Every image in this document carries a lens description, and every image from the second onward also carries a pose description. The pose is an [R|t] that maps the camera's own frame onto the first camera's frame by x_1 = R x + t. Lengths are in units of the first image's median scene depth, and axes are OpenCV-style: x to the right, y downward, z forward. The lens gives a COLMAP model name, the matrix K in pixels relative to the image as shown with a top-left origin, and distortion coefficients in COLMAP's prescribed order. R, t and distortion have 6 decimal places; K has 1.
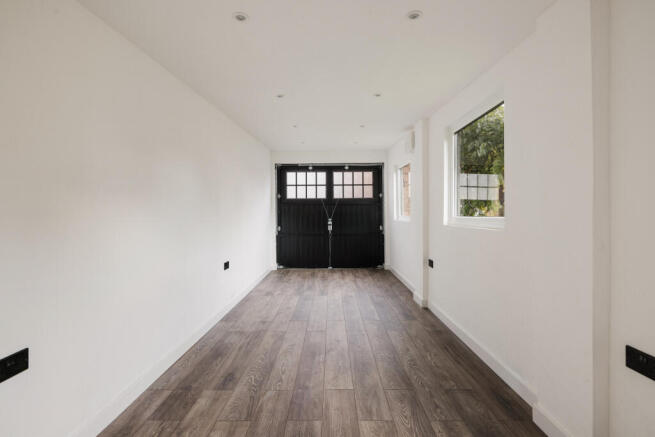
lens RADIAL K [[313.7, 0, 325.5], [0, 313.7, 214.4], [0, 0, 1]] dist [-0.009221, 0.003401]
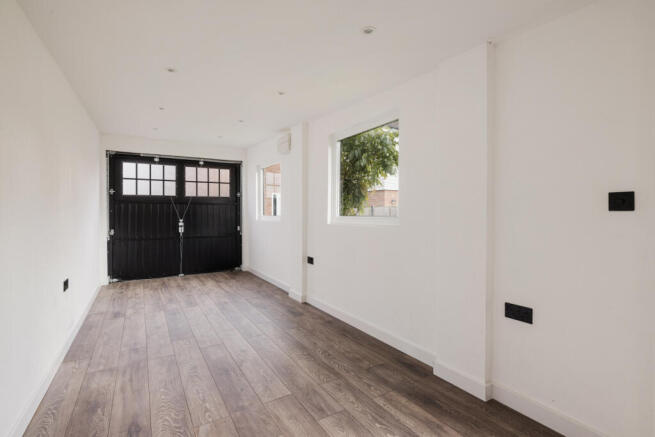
lens RADIAL K [[313.7, 0, 327.2], [0, 313.7, 218.8], [0, 0, 1]] dist [-0.009221, 0.003401]
pose [[0.846456, -0.006906, 0.532414, -0.206597], [-0.000280, 0.999910, 0.013414, 0.000748], [-0.532459, -0.011504, 0.846378, 0.076218]]
